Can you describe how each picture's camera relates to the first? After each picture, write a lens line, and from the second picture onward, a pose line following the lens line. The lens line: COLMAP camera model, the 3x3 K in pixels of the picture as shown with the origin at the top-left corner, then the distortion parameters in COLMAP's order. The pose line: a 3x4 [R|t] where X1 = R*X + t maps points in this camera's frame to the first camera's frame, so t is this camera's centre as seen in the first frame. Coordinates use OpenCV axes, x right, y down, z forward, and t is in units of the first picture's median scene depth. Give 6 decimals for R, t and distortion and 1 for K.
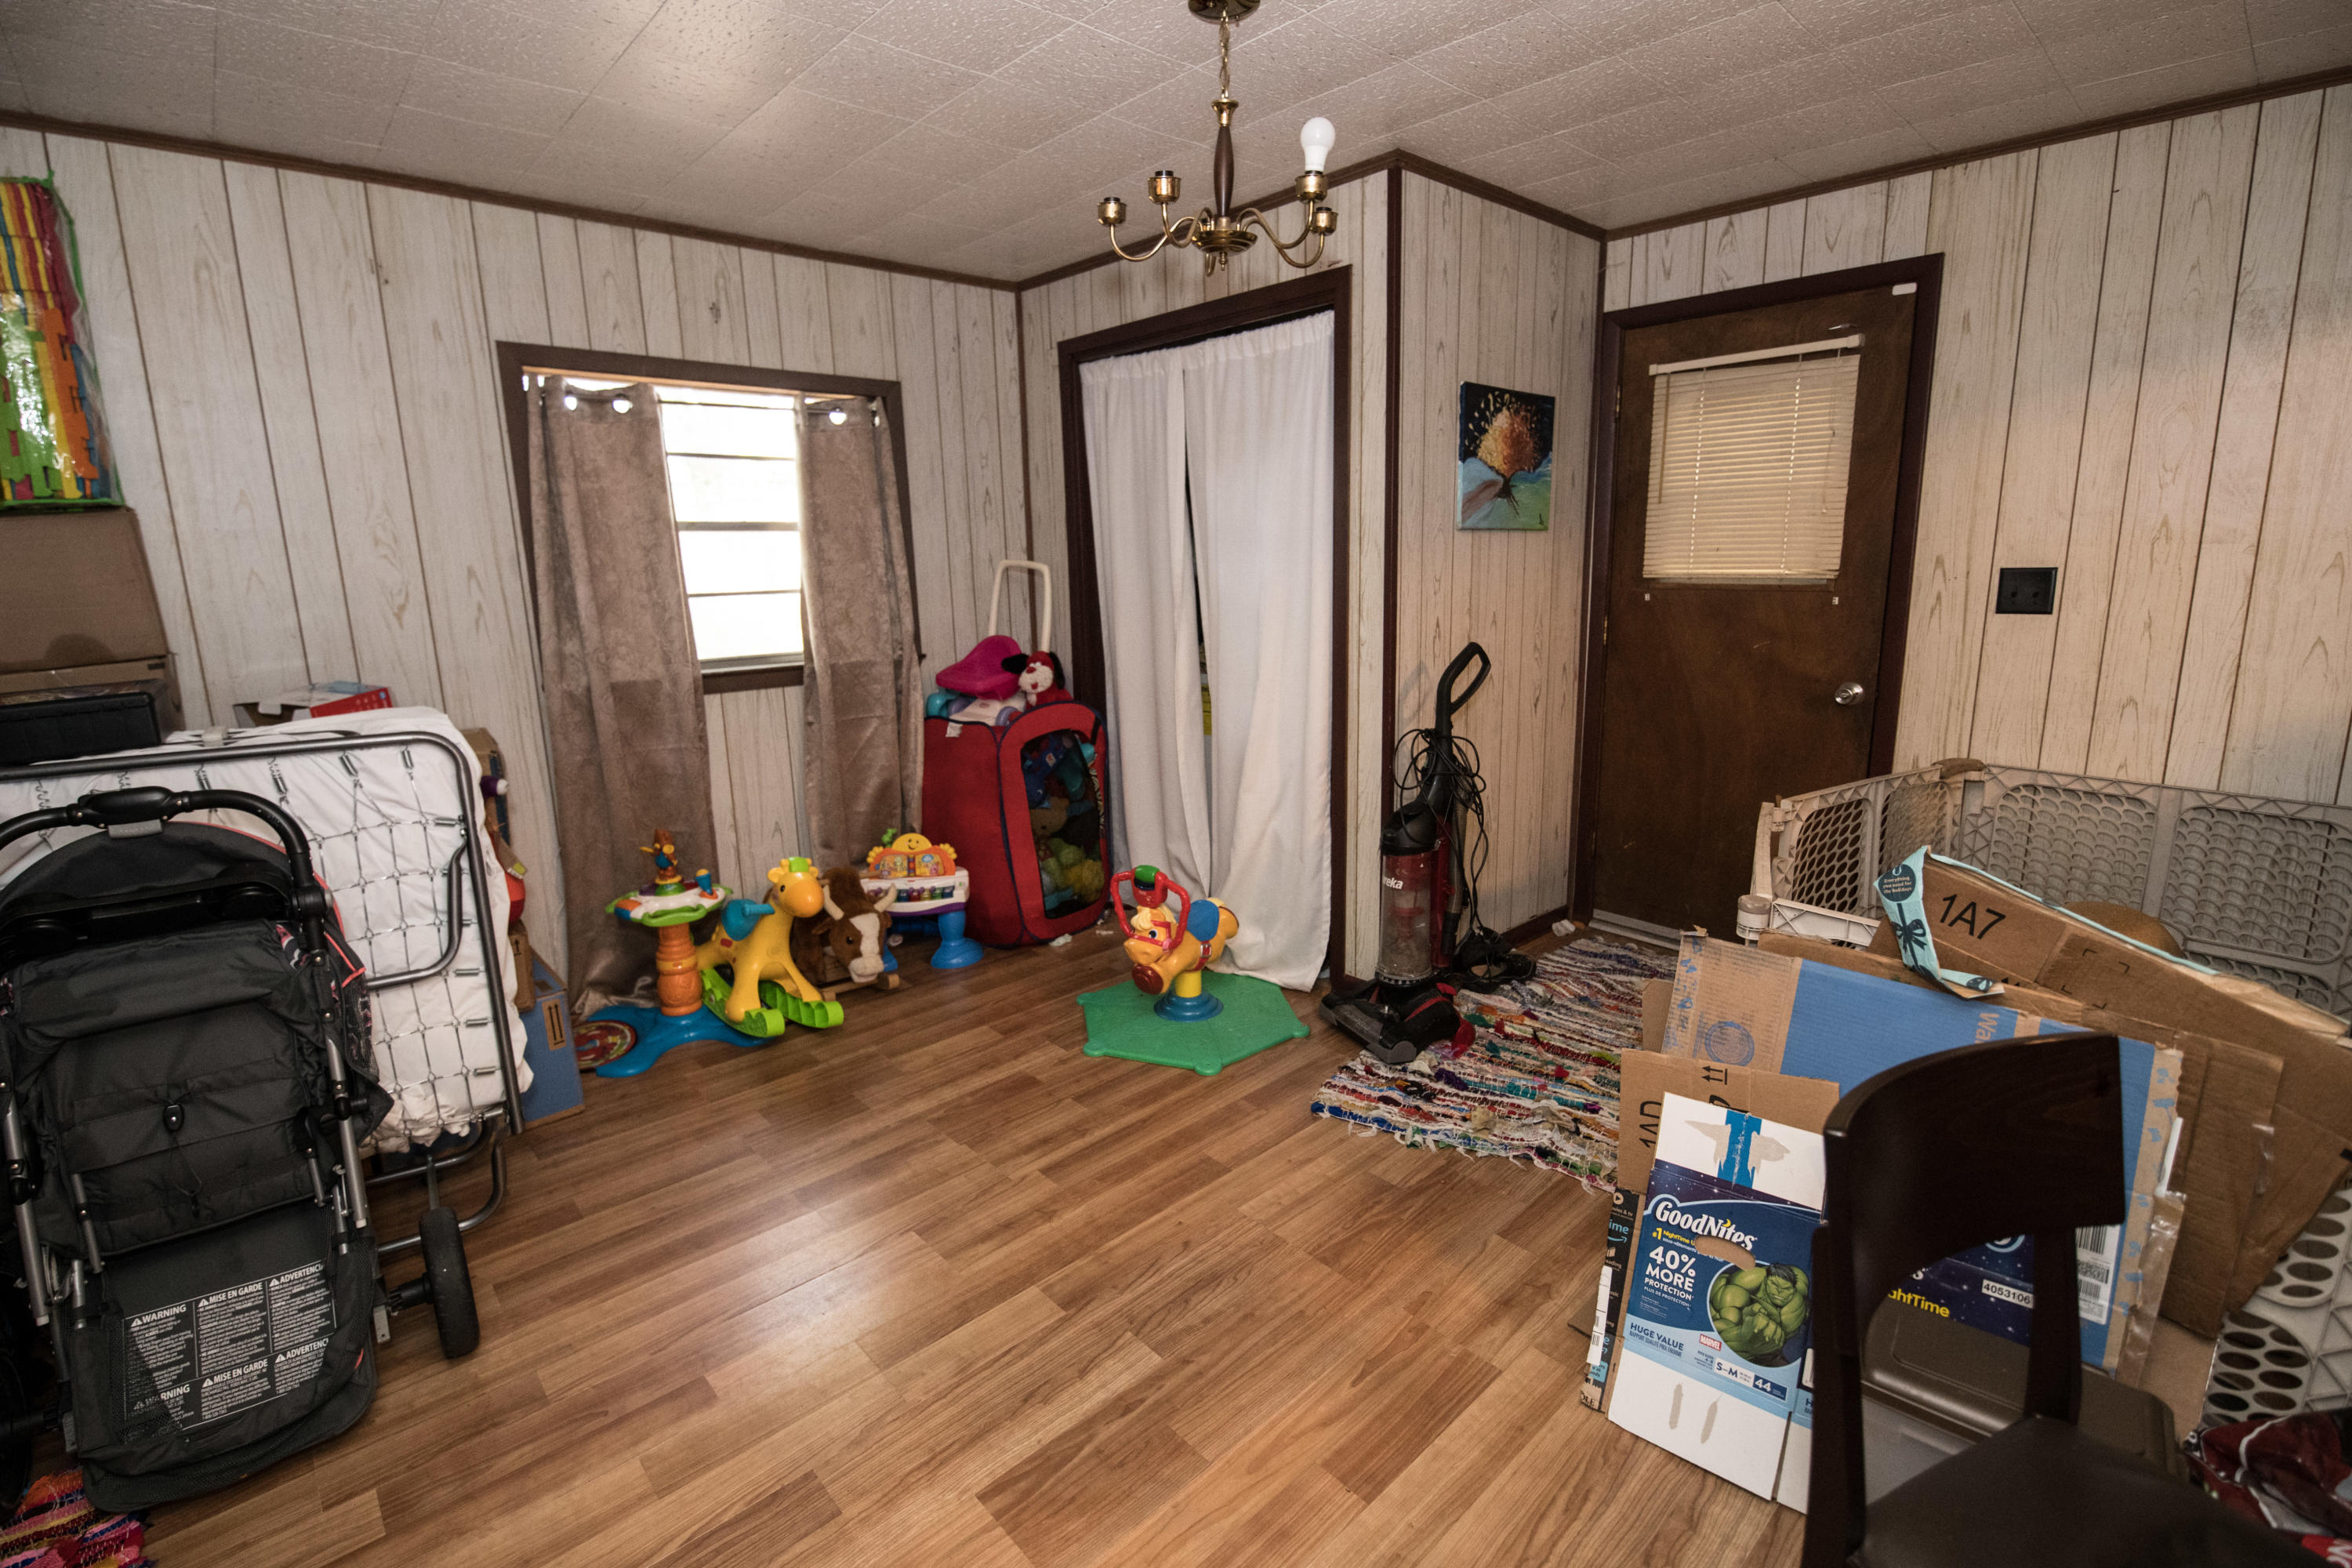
lens RADIAL K [[1024.1, 0, 1207.1], [0, 1024.1, 751.5], [0, 0, 1]] dist [0.000026, -0.008398]
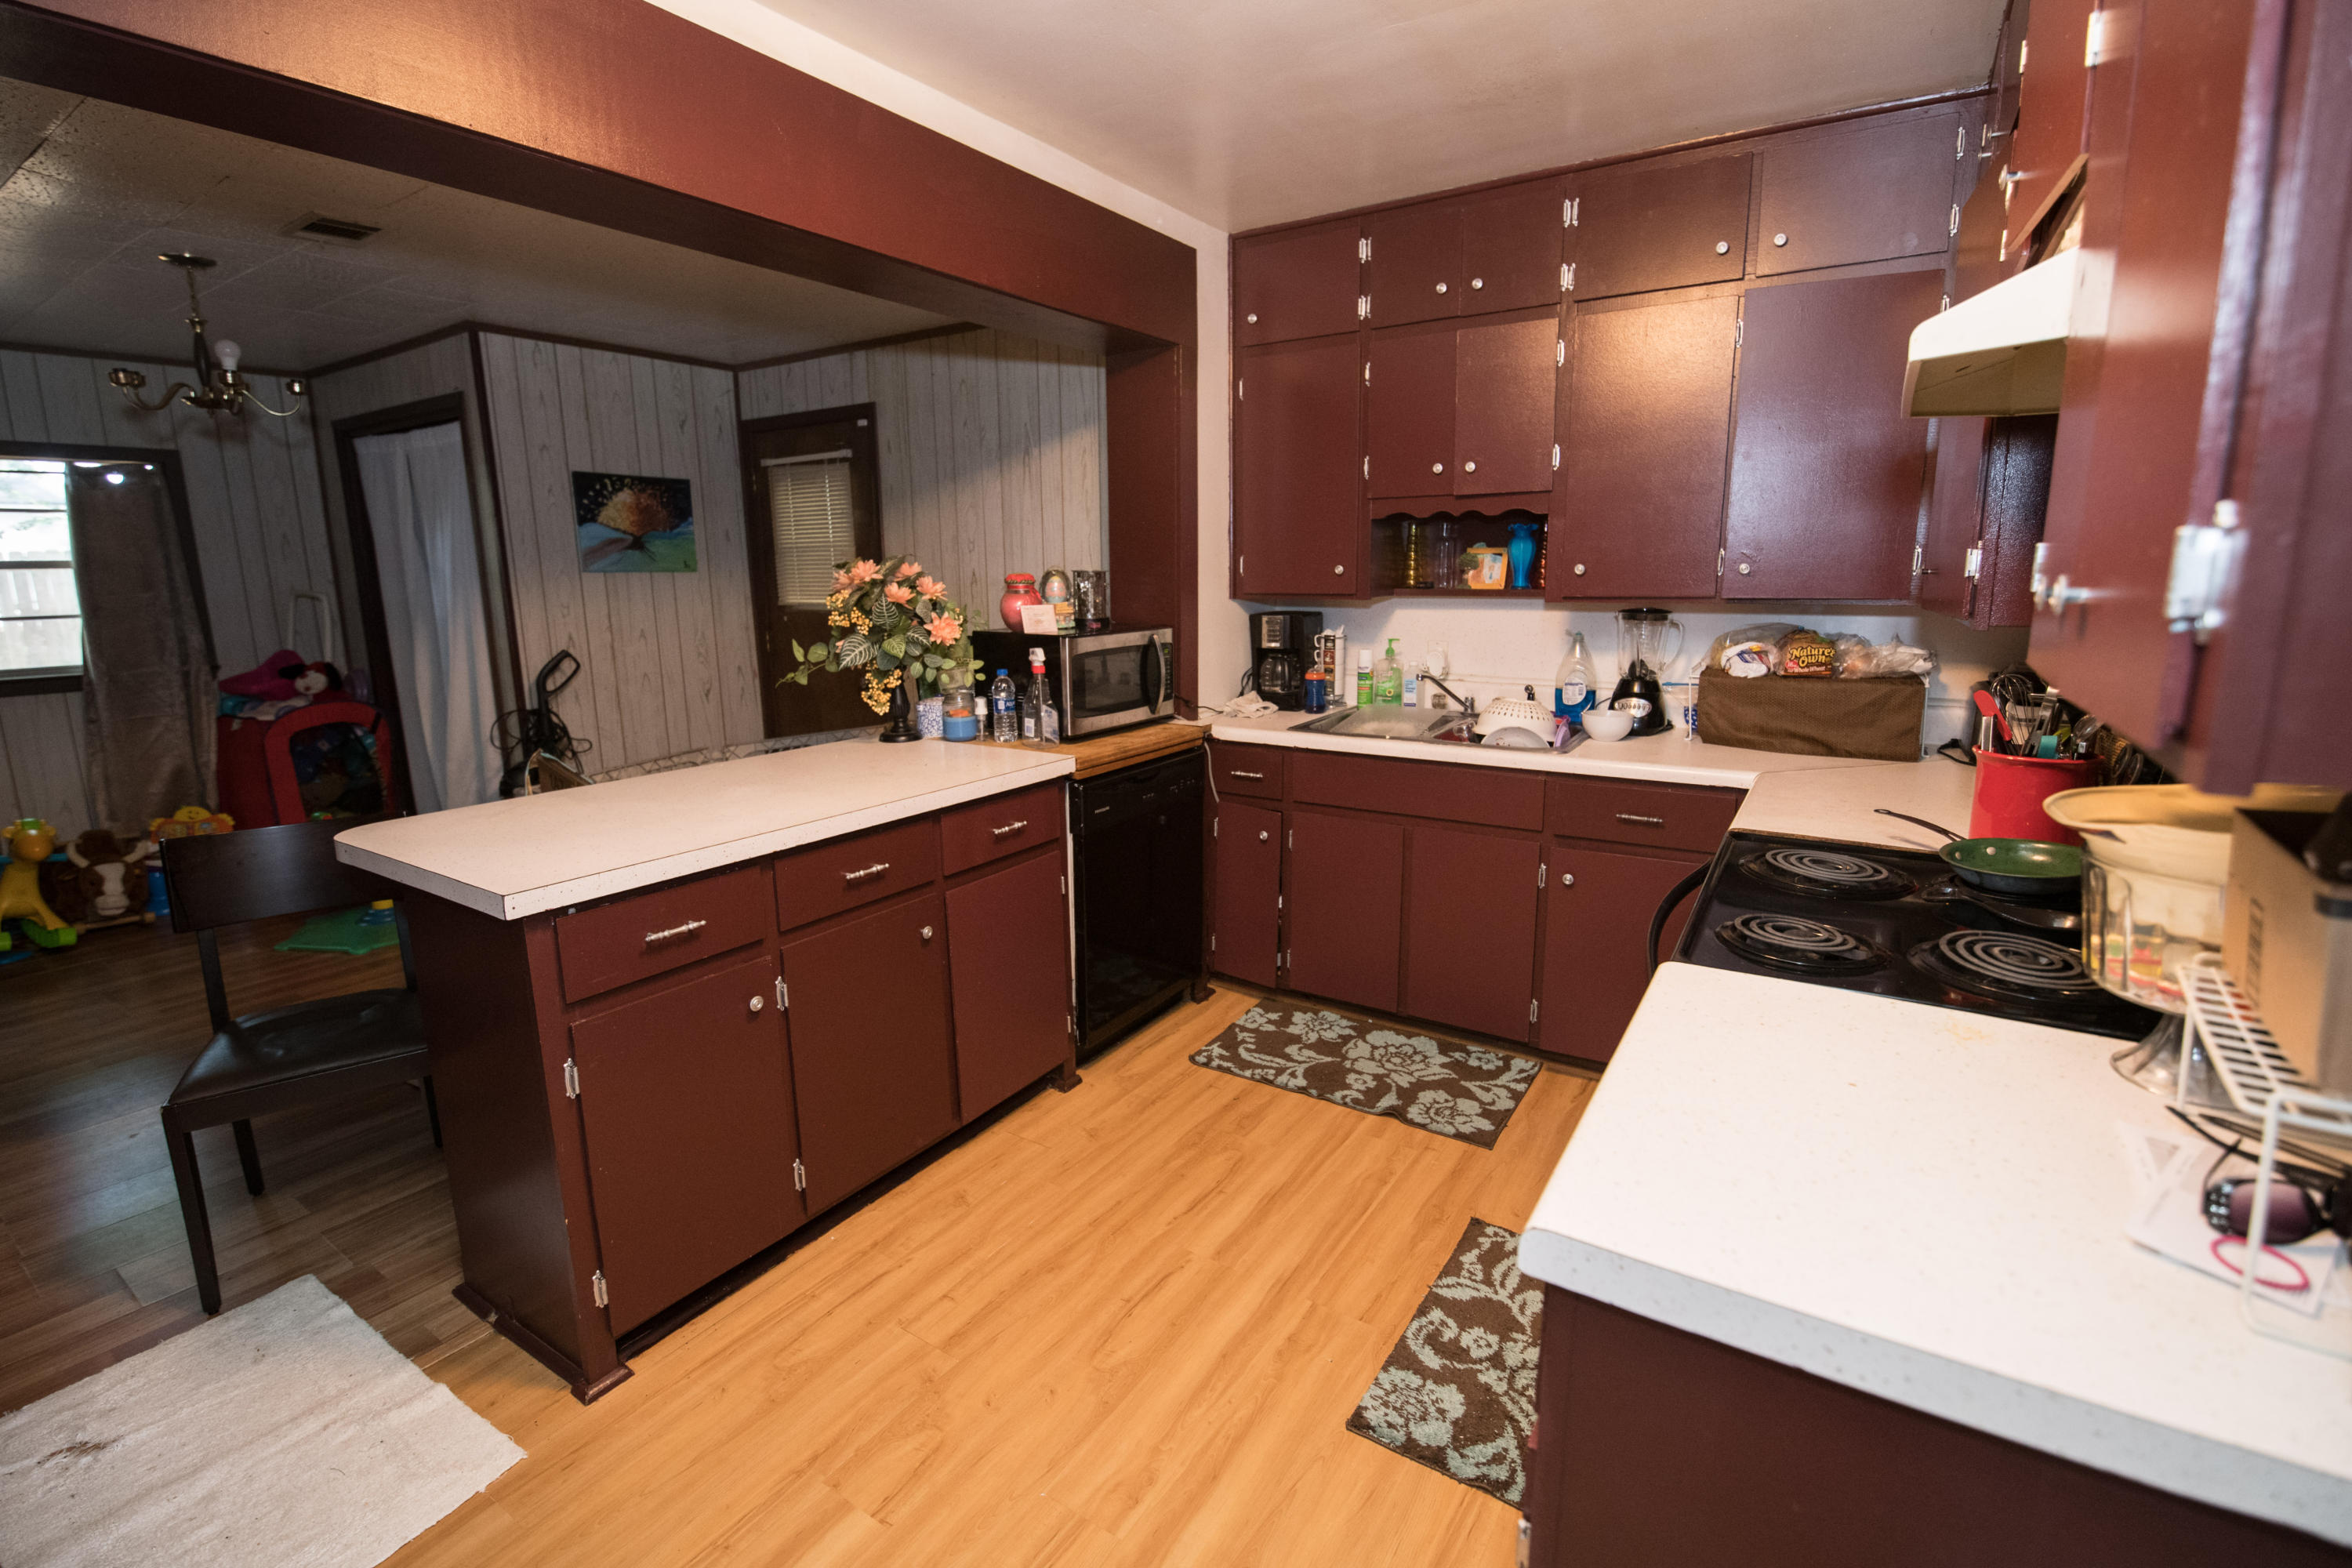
lens RADIAL K [[1024.1, 0, 1207.1], [0, 1024.1, 751.5], [0, 0, 1]] dist [0.000026, -0.008398]
pose [[0.973060, -0.029103, 0.228708, 0.735951], [0.034254, 0.999240, -0.018581, 0.089463], [-0.227994, 0.025914, 0.973318, -0.574375]]
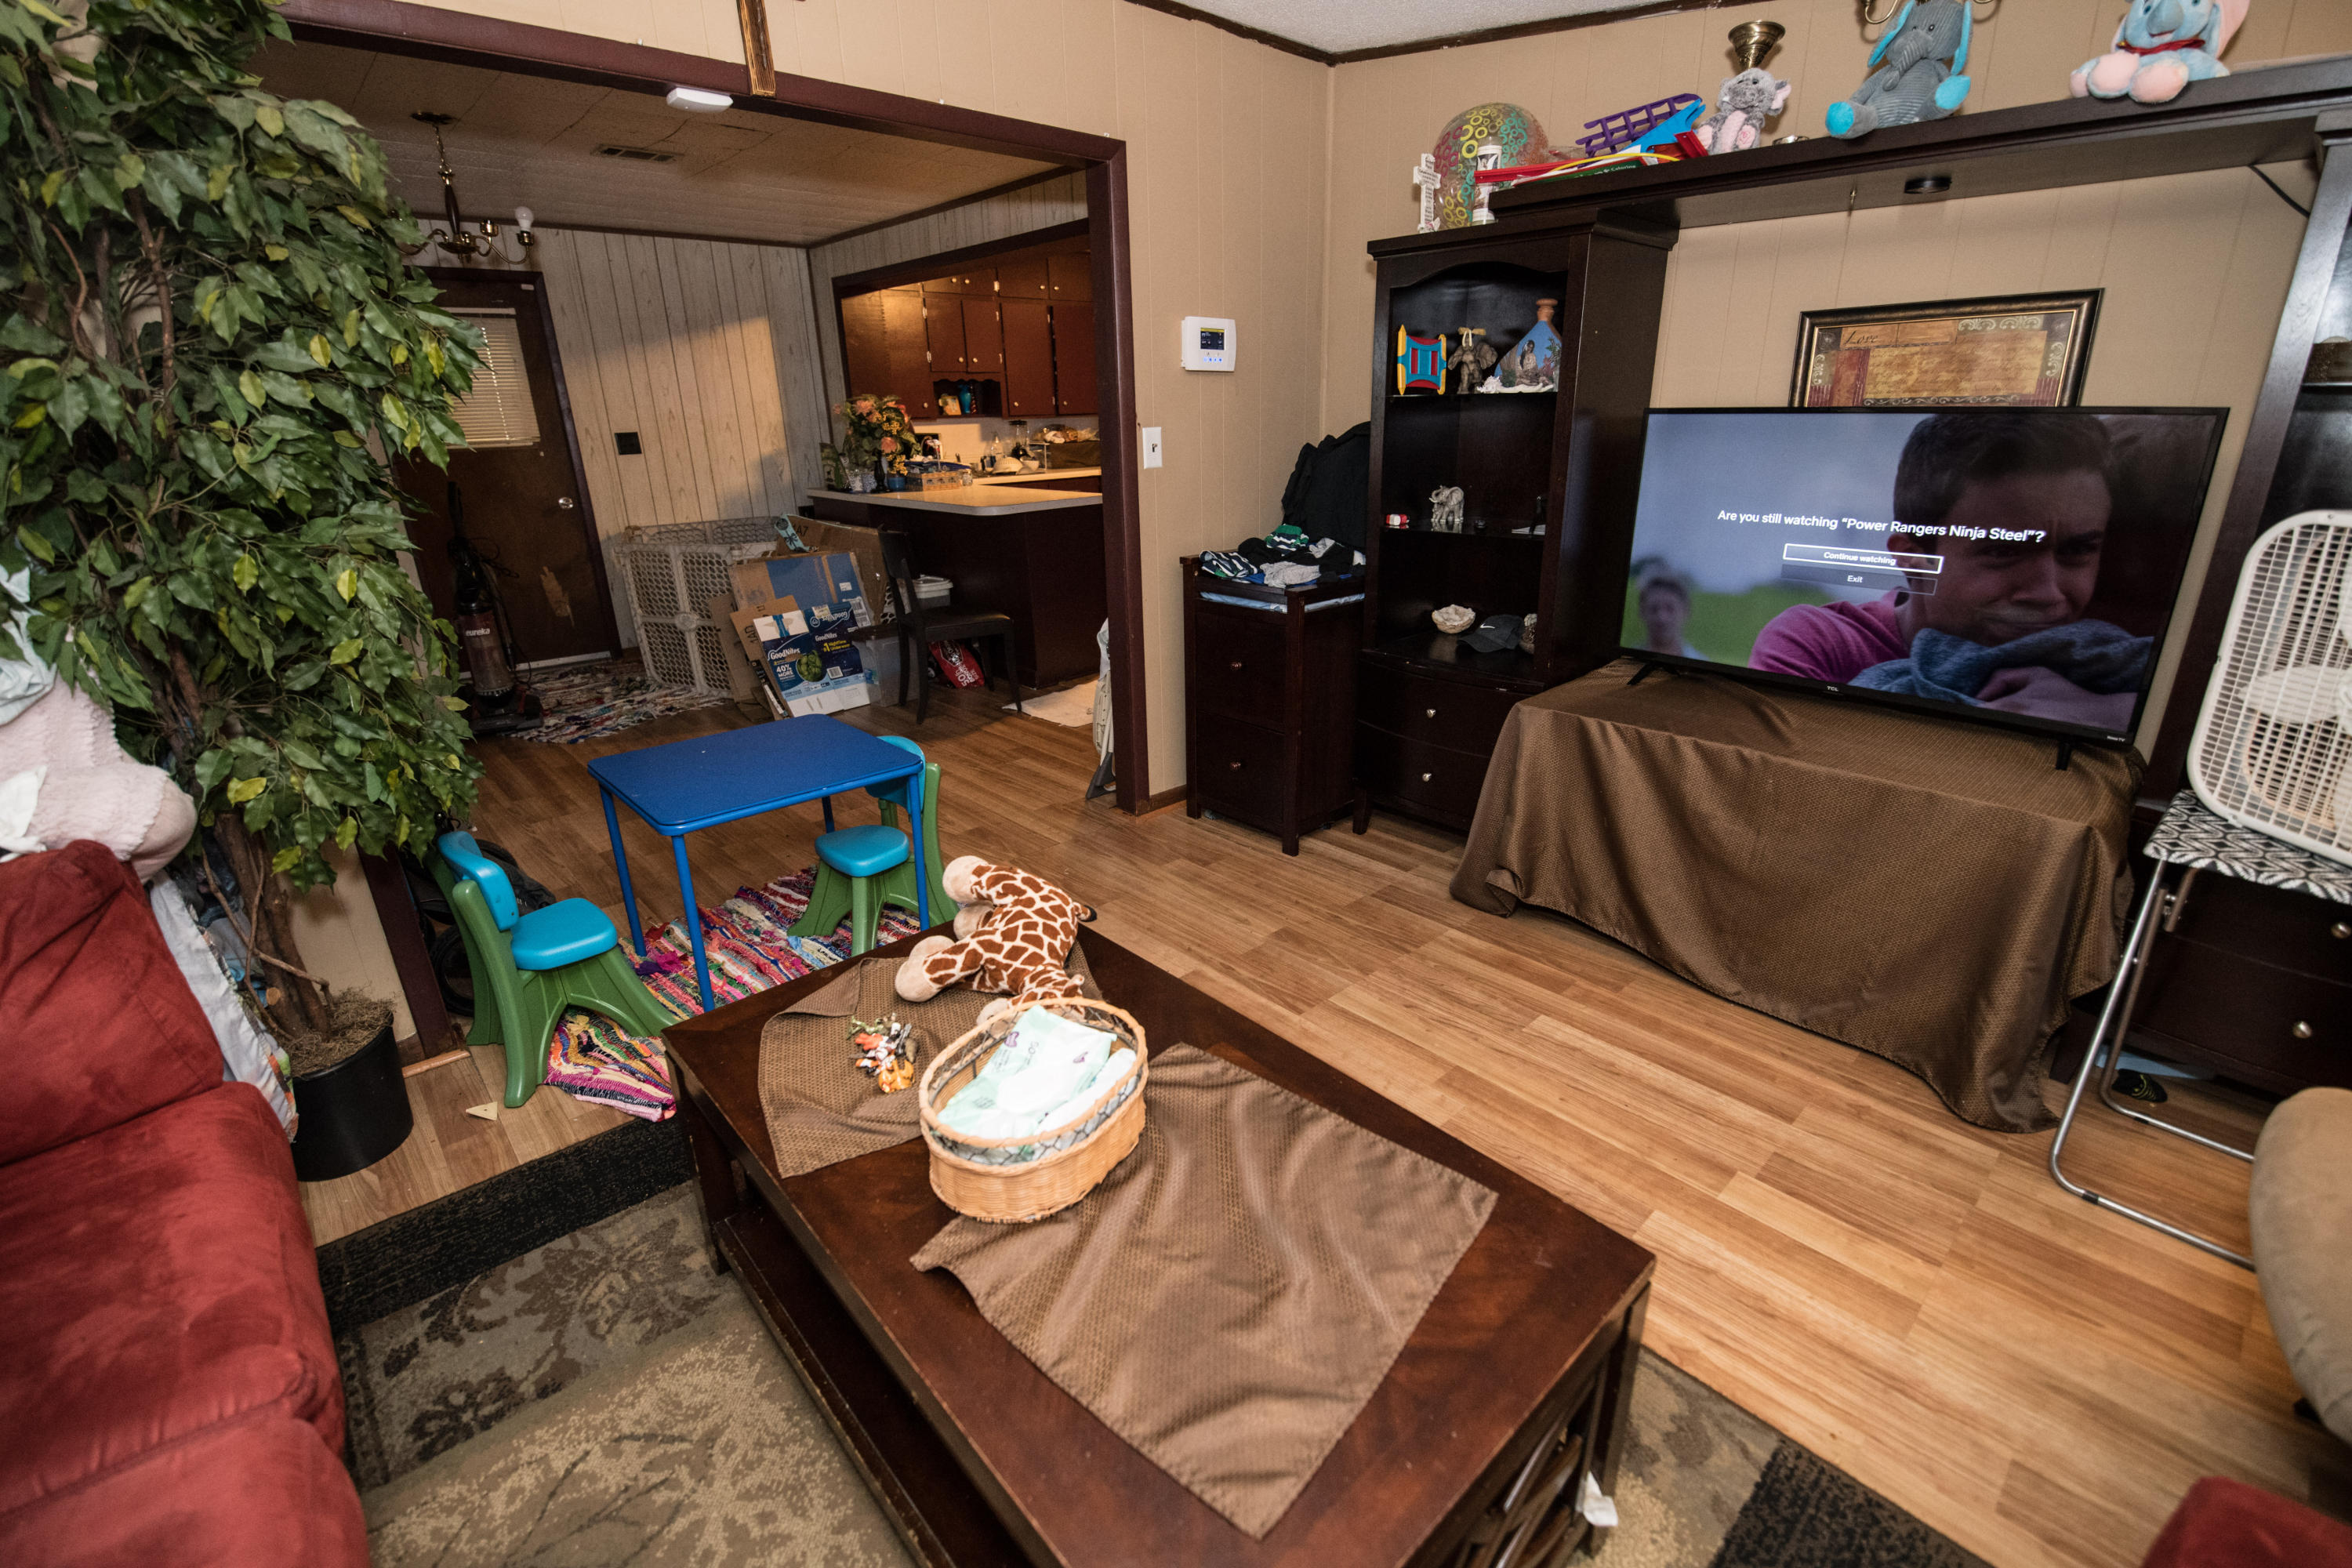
lens RADIAL K [[1024.1, 0, 1207.1], [0, 1024.1, 751.5], [0, 0, 1]] dist [0.000026, -0.008398]
pose [[0.005338, -0.307313, 0.951593, -1.261053], [0.212710, 0.930178, 0.299204, 0.050554], [-0.977101, 0.200817, 0.070334, -0.184377]]
